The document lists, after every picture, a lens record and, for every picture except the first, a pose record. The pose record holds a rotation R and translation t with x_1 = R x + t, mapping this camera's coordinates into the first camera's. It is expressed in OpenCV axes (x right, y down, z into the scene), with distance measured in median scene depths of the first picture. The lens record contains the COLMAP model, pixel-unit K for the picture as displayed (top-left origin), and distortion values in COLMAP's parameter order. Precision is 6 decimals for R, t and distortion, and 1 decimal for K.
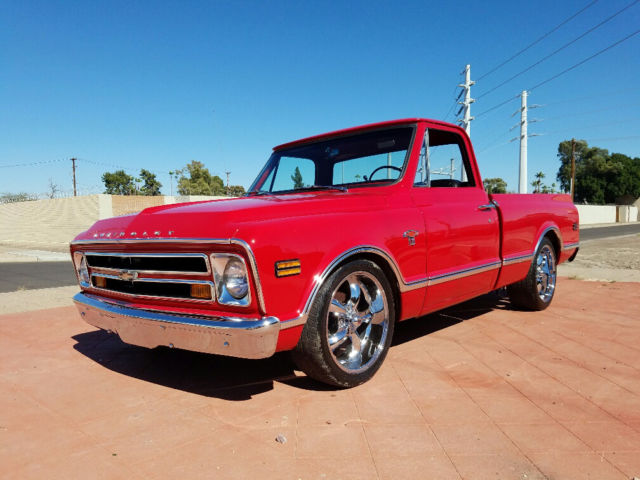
lens RADIAL K [[498.2, 0, 305.1], [0, 498.2, 239.2], [0, 0, 1]] dist [0.133197, -0.216785]
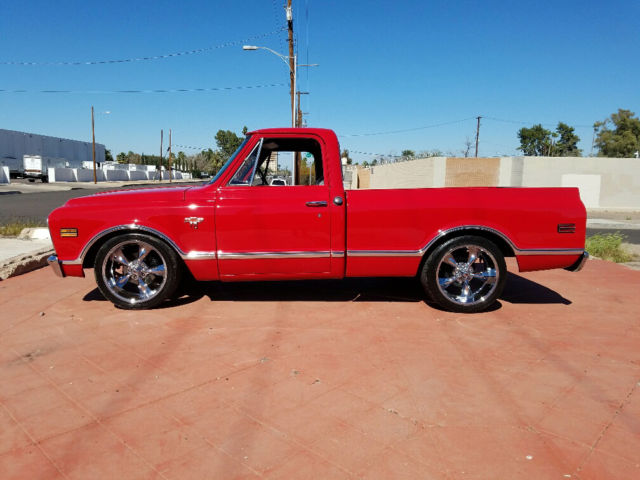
lens RADIAL K [[525.5, 0, 320.0], [0, 525.5, 240.0], [0, 0, 1]] dist [-0.002424, -0.016366]
pose [[0.679391, 0.114908, -0.724723, 0.099910], [-0.050347, 0.992635, 0.110188, -0.008798], [0.732047, -0.038374, 0.680173, 0.017181]]
